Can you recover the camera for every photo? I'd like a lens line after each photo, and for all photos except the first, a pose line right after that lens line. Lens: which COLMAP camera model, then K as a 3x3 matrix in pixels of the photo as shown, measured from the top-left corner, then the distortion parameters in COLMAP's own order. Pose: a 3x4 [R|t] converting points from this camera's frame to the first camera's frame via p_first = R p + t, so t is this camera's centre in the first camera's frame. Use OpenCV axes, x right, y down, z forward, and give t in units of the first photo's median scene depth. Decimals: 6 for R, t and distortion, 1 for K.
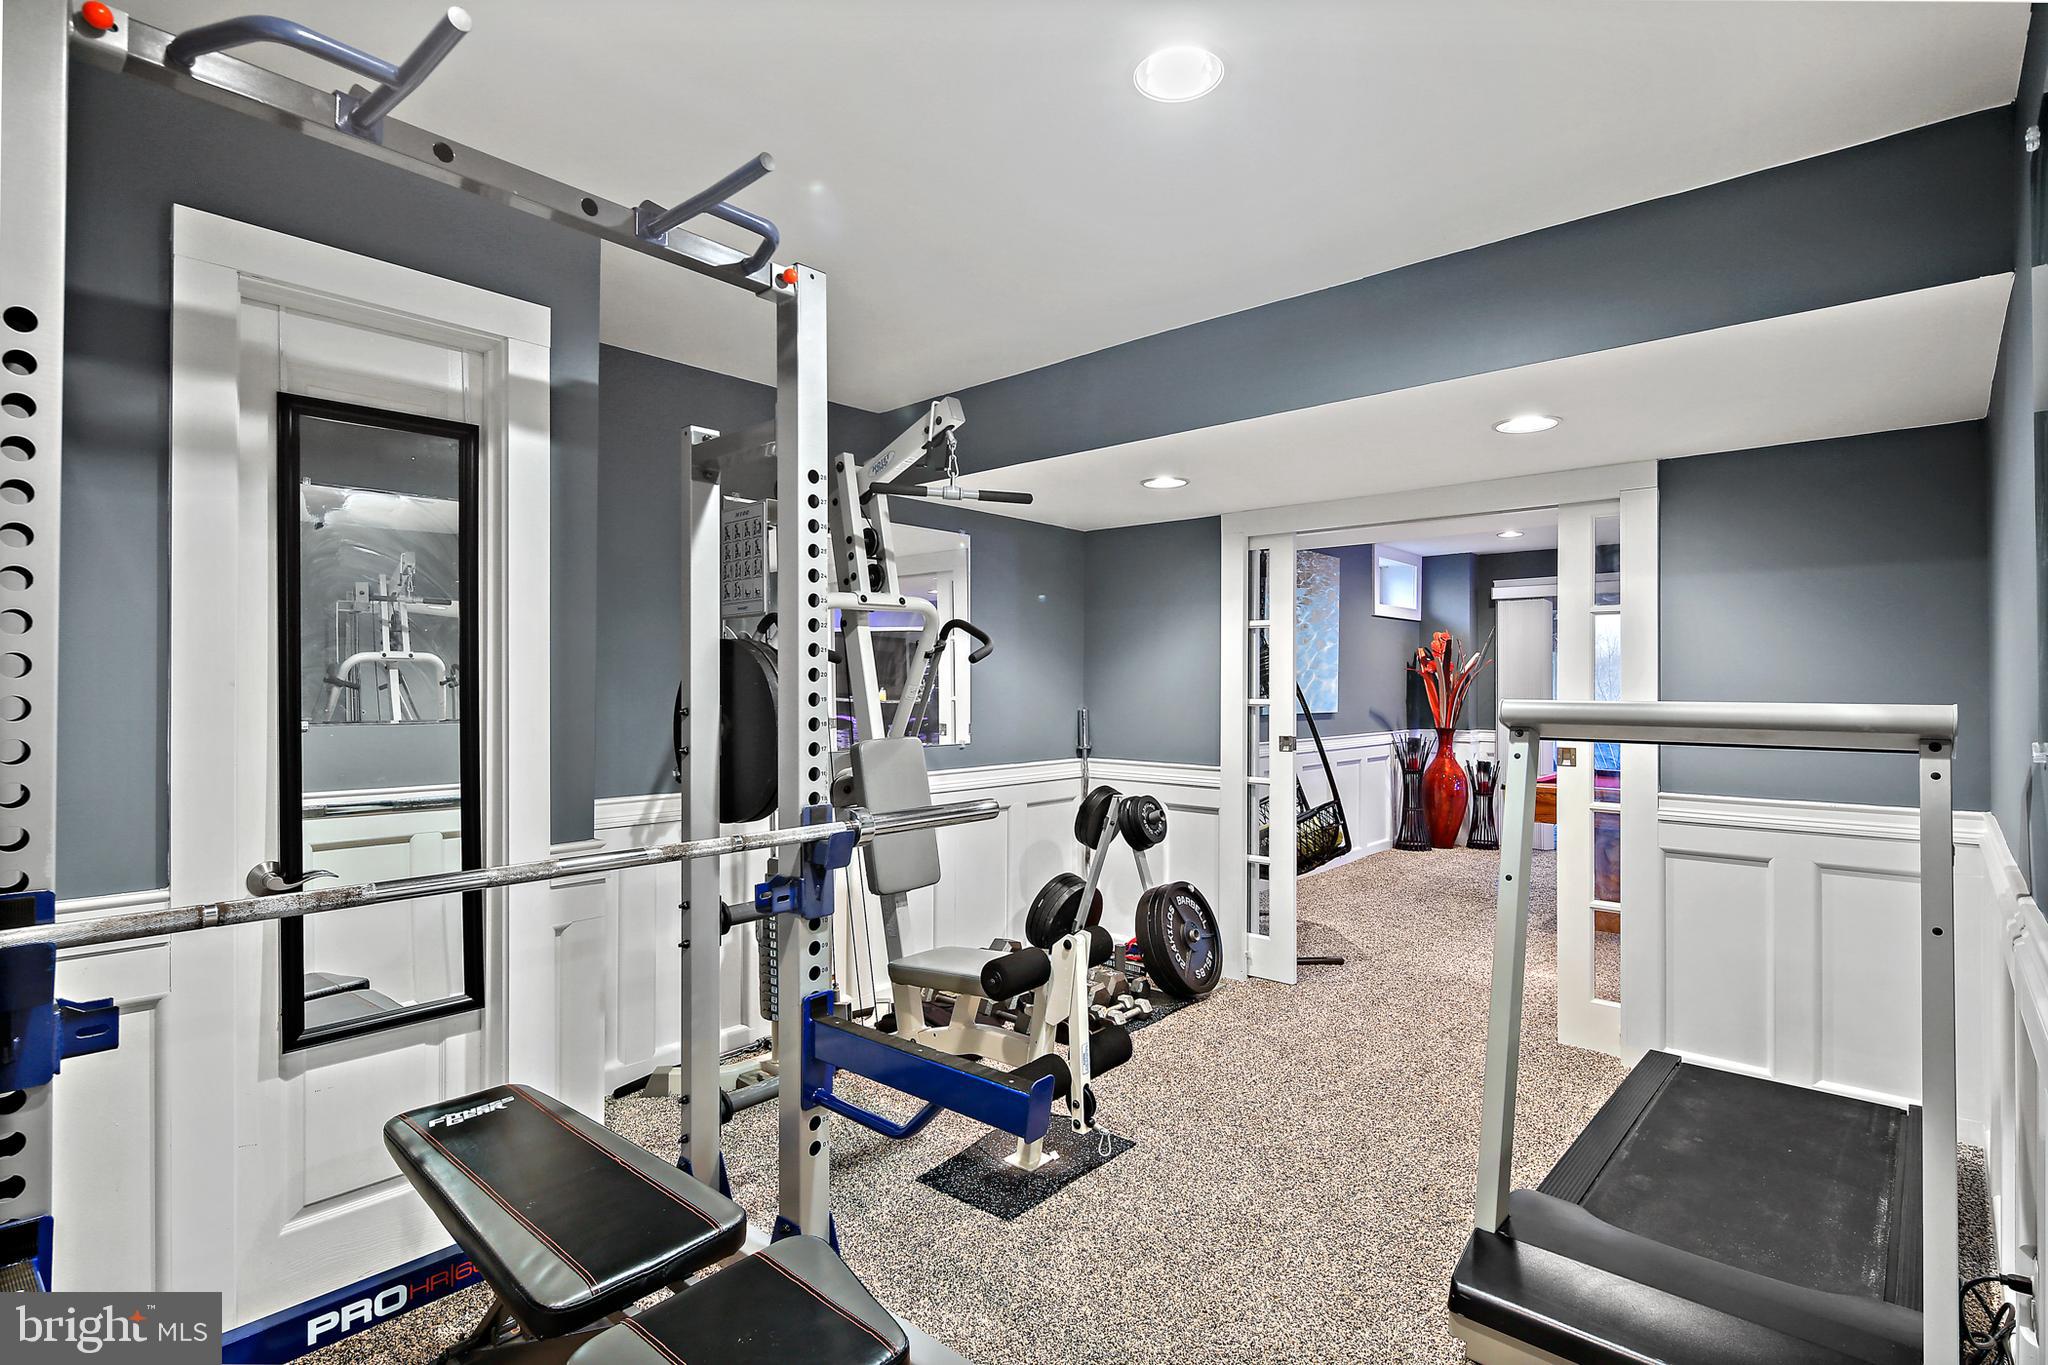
lens RADIAL K [[1001.4, 0, 1025.8], [0, 1001.4, 685.2], [0, 0, 1]] dist [0.002389, -0.001651]
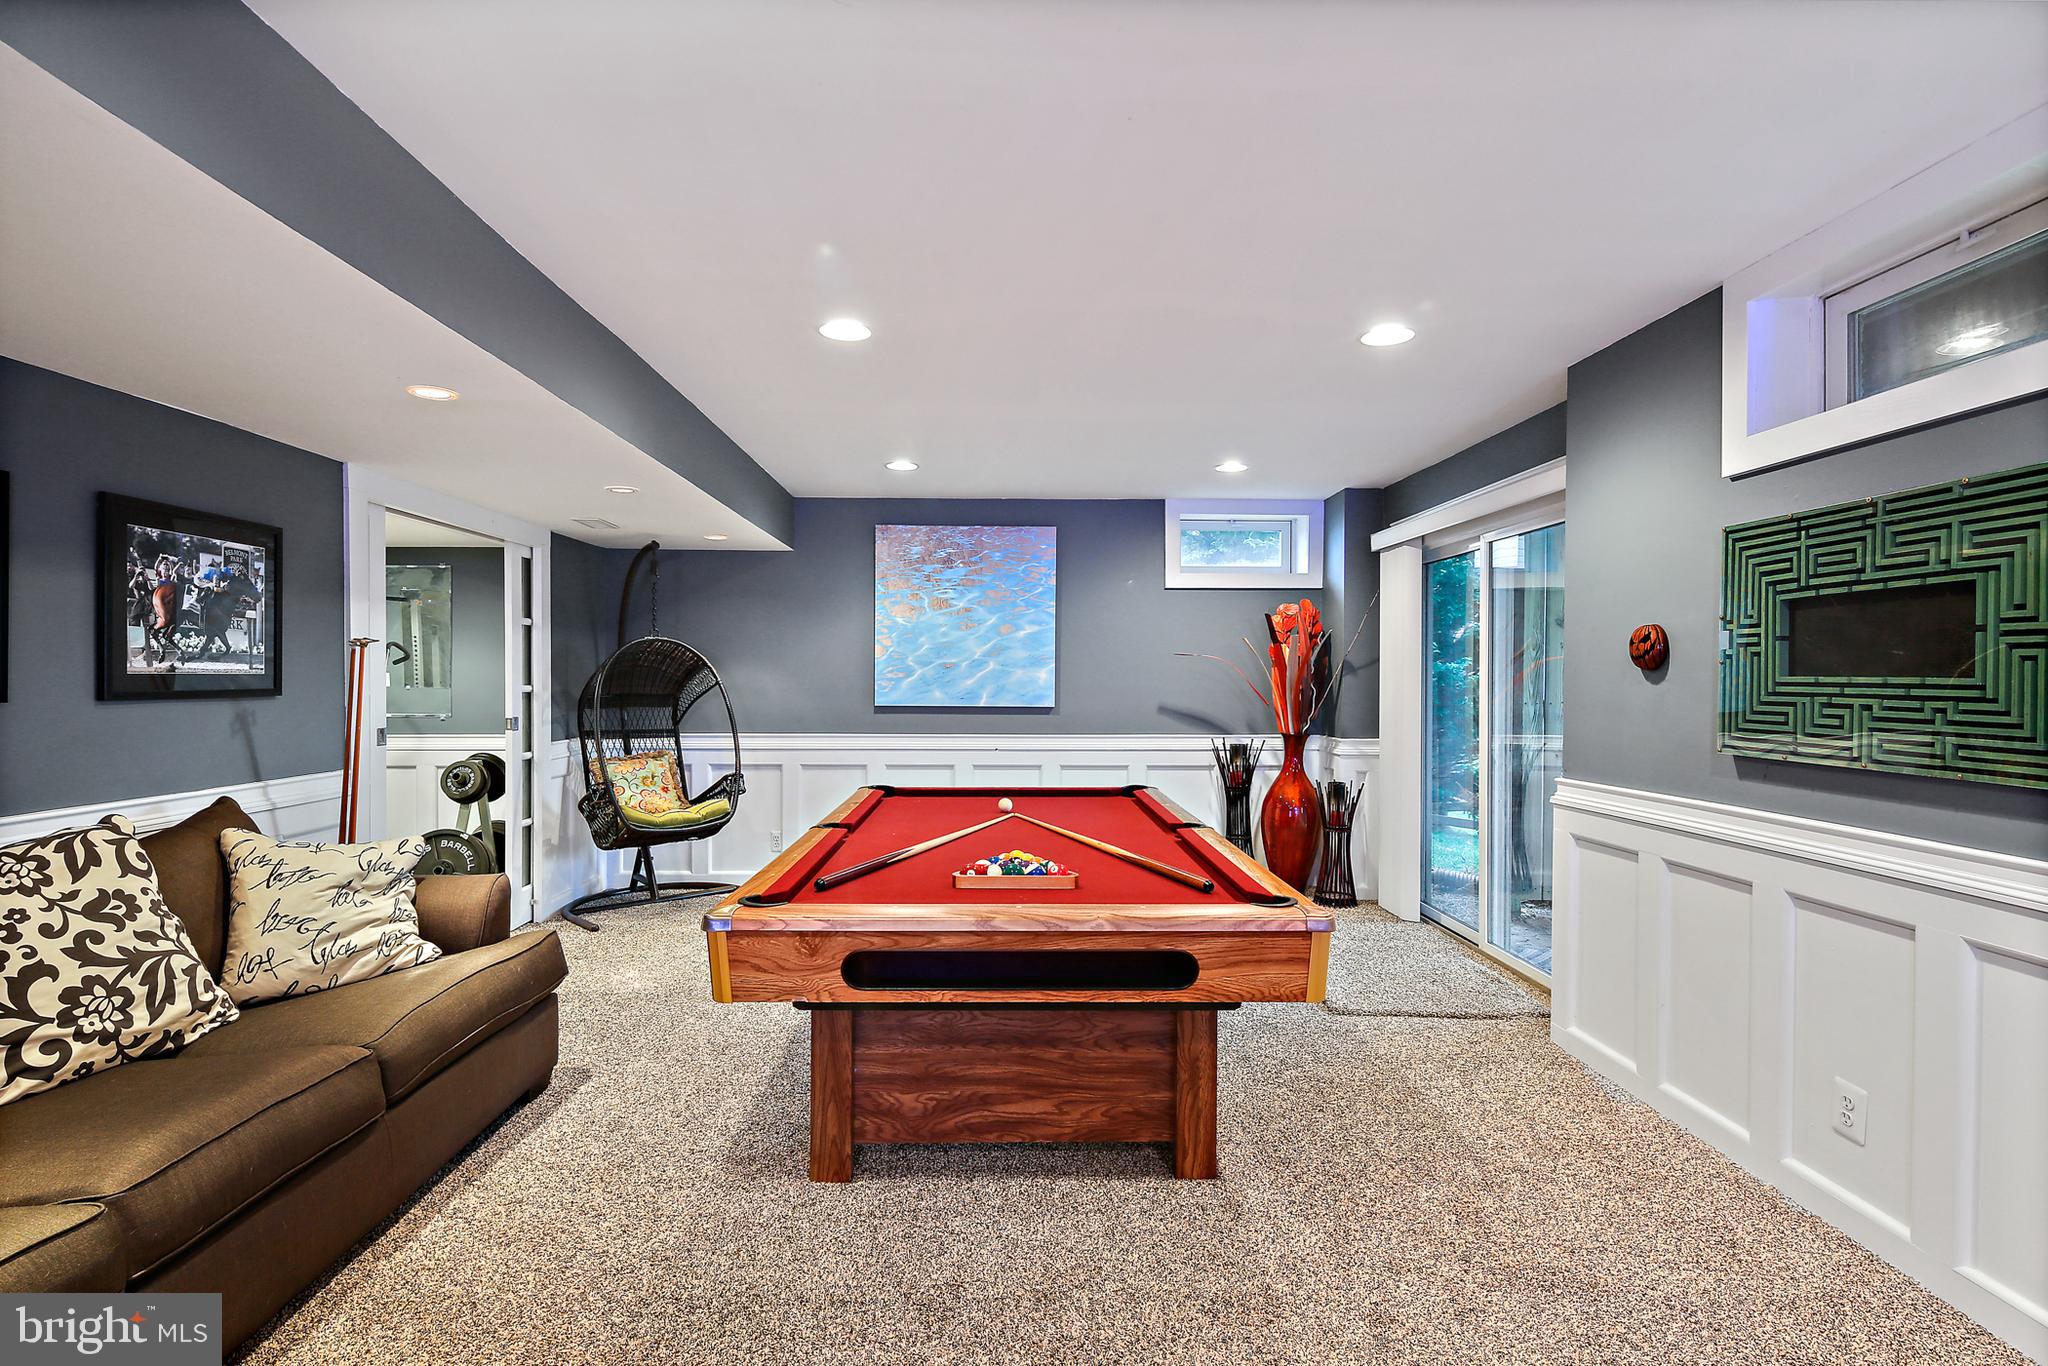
lens RADIAL K [[1001.4, 0, 1022.6], [0, 1001.4, 681.9], [0, 0, 1]] dist [0.002389, -0.001651]
pose [[0.681607, 0.005265, -0.731700, 0.824787], [-0.002440, 0.999985, 0.004922, 0.001678], [0.731714, -0.001569, 0.681609, 0.353667]]
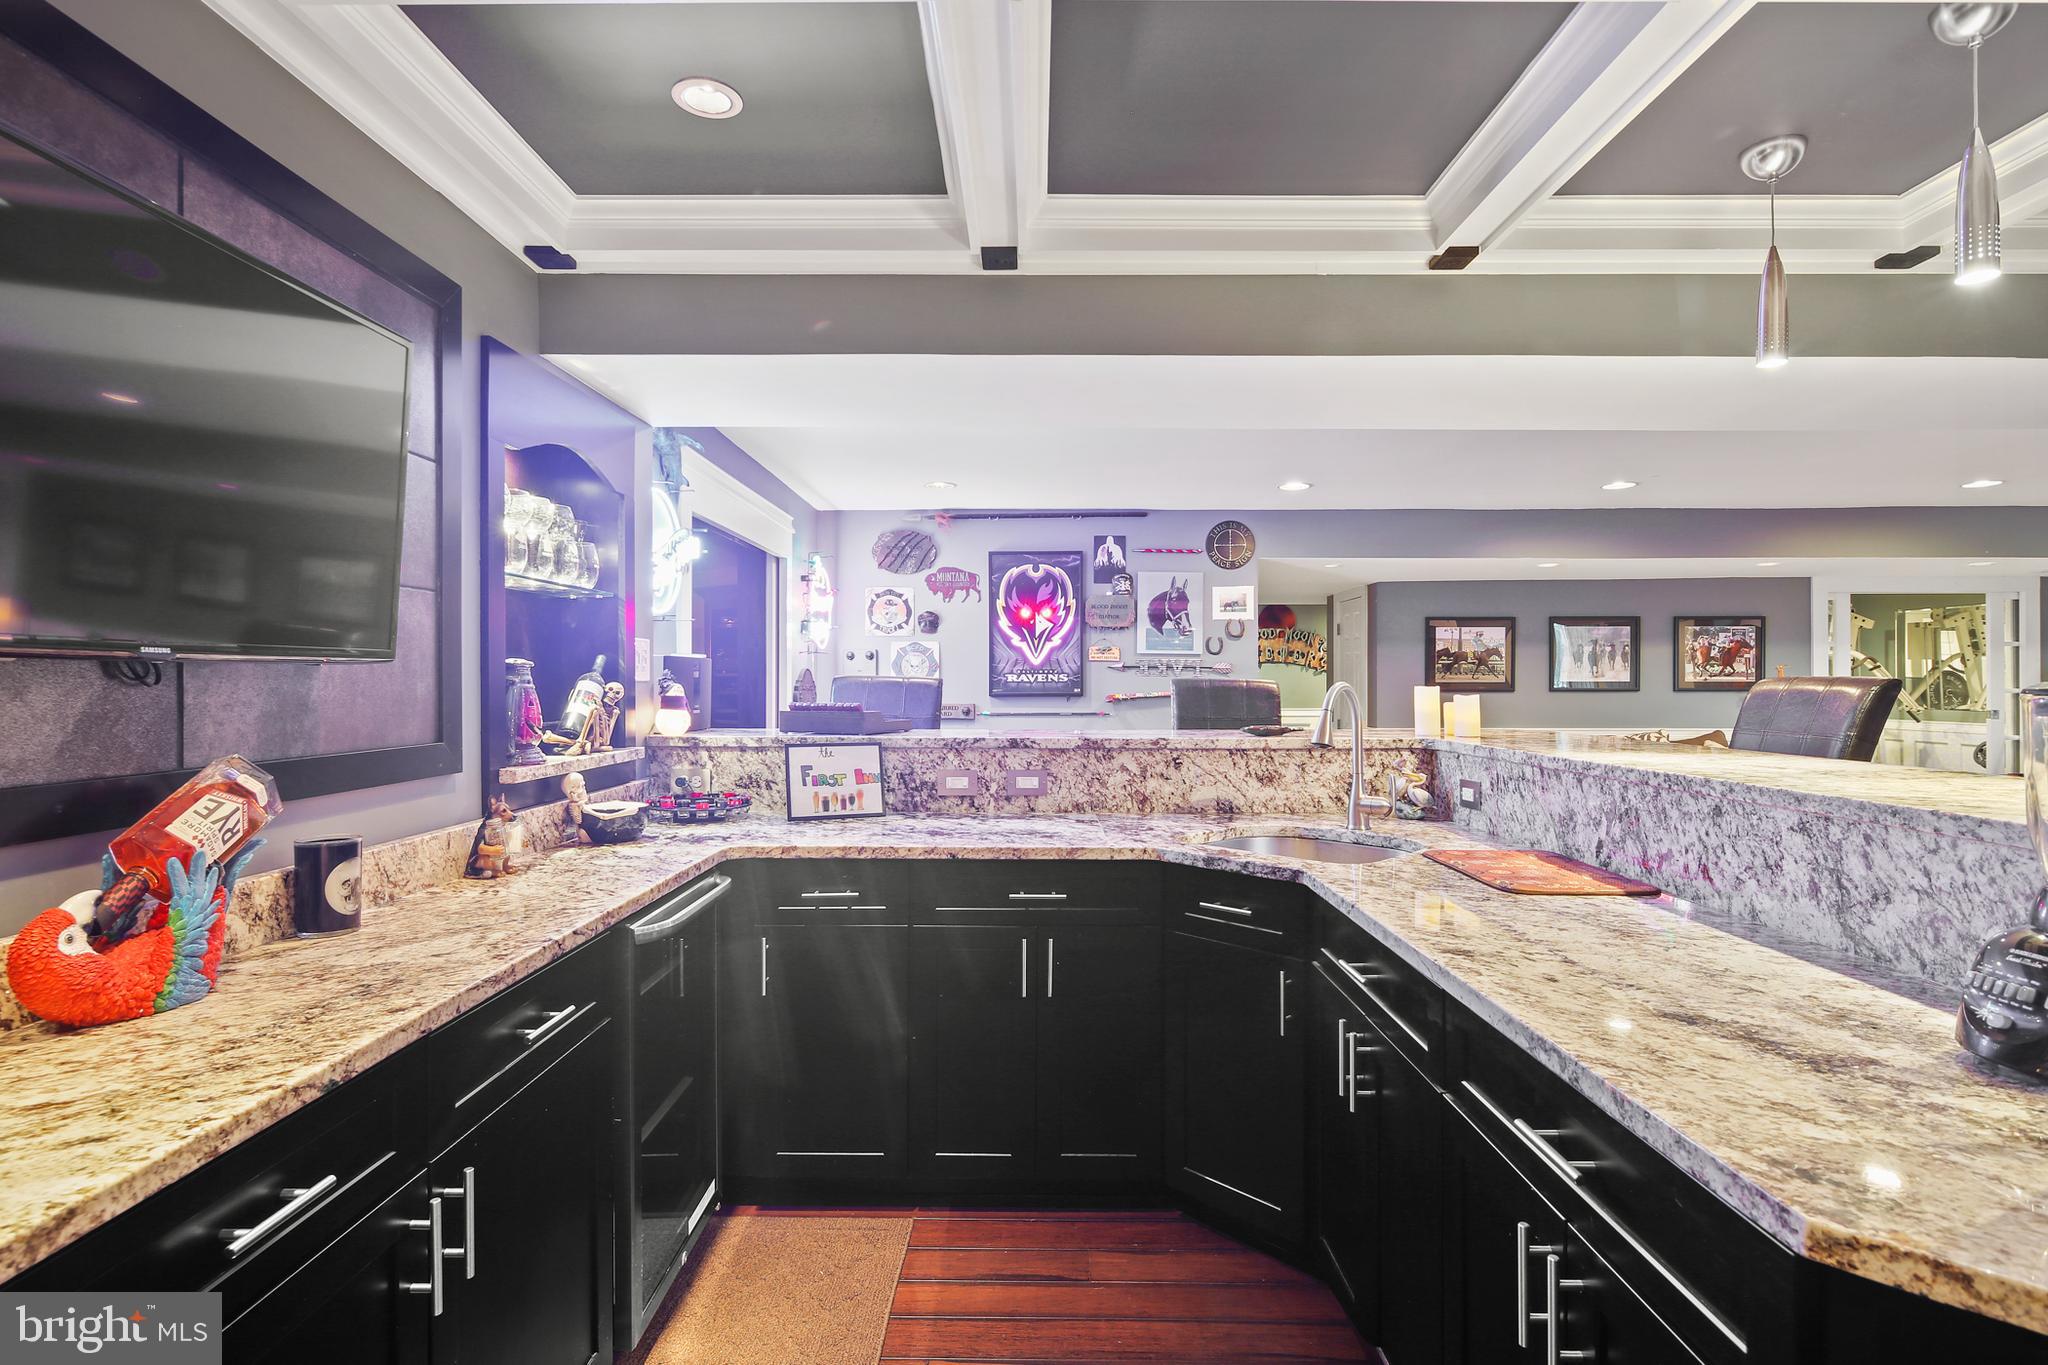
lens RADIAL K [[1001.4, 0, 1025.5], [0, 1001.4, 684.4], [0, 0, 1]] dist [0.002389, -0.001651]
pose [[-0.751697, 0.000507, -0.659508, 1.738854], [0.000295, 1.000000, 0.000433, 0.004141], [0.659508, 0.000131, -0.751697, 0.808099]]
